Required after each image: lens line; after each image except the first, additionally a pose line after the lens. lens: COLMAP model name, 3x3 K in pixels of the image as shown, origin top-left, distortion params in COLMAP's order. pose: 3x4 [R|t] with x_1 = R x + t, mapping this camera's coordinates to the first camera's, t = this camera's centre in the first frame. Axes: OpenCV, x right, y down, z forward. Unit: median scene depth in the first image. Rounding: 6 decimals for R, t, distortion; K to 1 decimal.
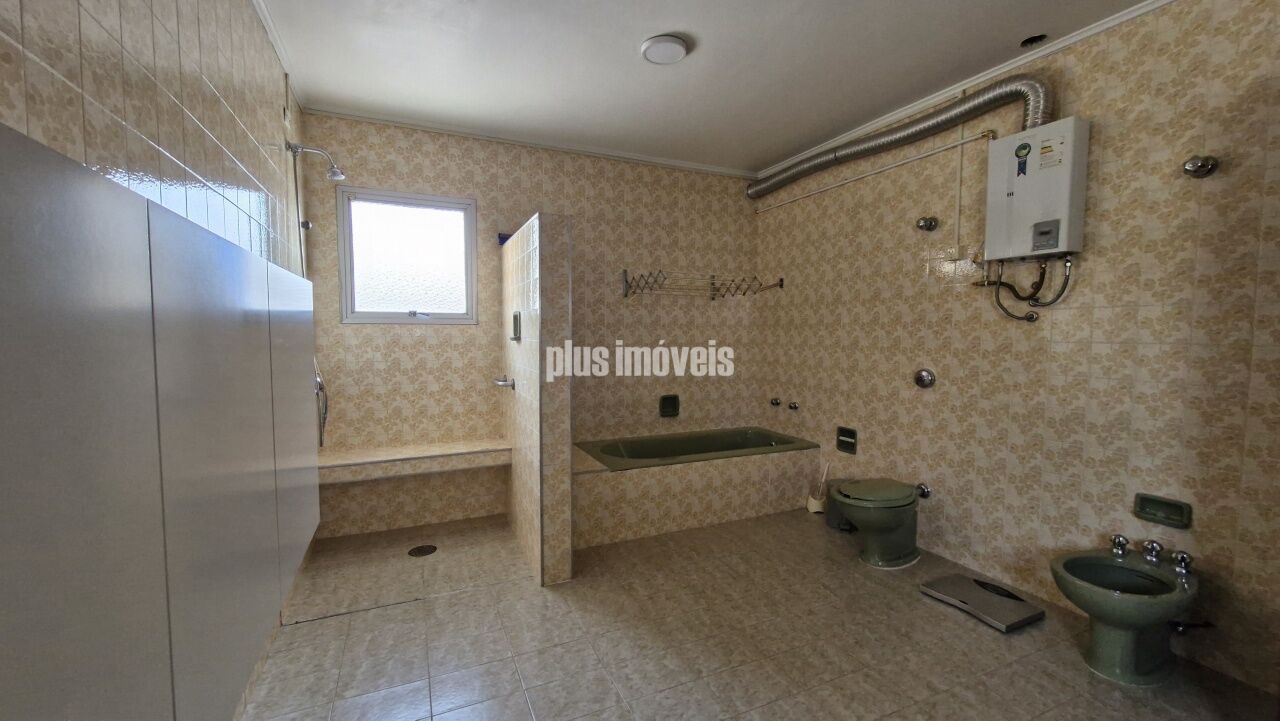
lens RADIAL K [[508.1, 0, 634.9], [0, 508.1, 365.2], [0, 0, 1]] dist [-0.001303, -0.000301]
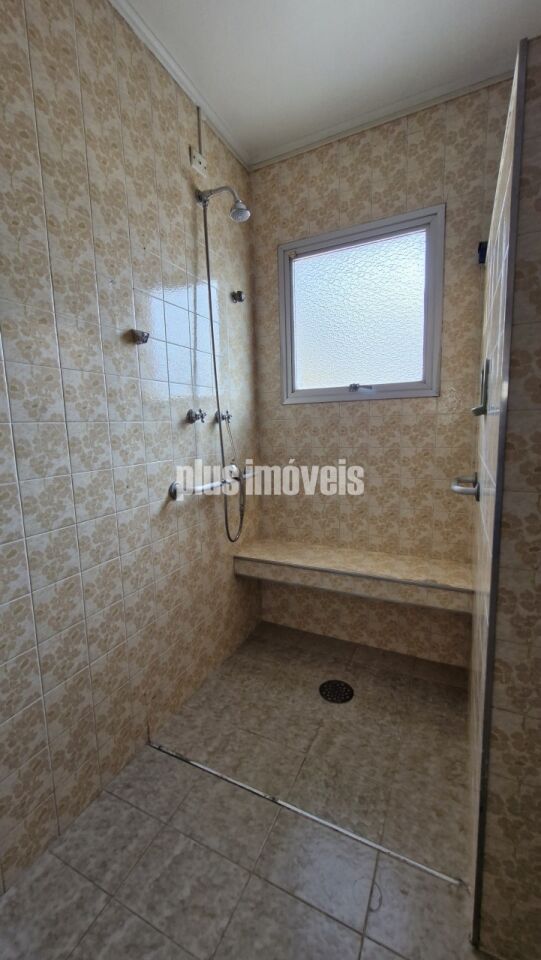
lens RADIAL K [[378.9, 0, 271.3], [0, 378.9, 474.2], [0, 0, 1]] dist [0.002297, -0.000407]
pose [[0.639098, 0.081339, -0.764812, -0.055954], [-0.019754, 0.995800, 0.089398, -0.017147], [0.768872, -0.042026, 0.638020, 0.517333]]
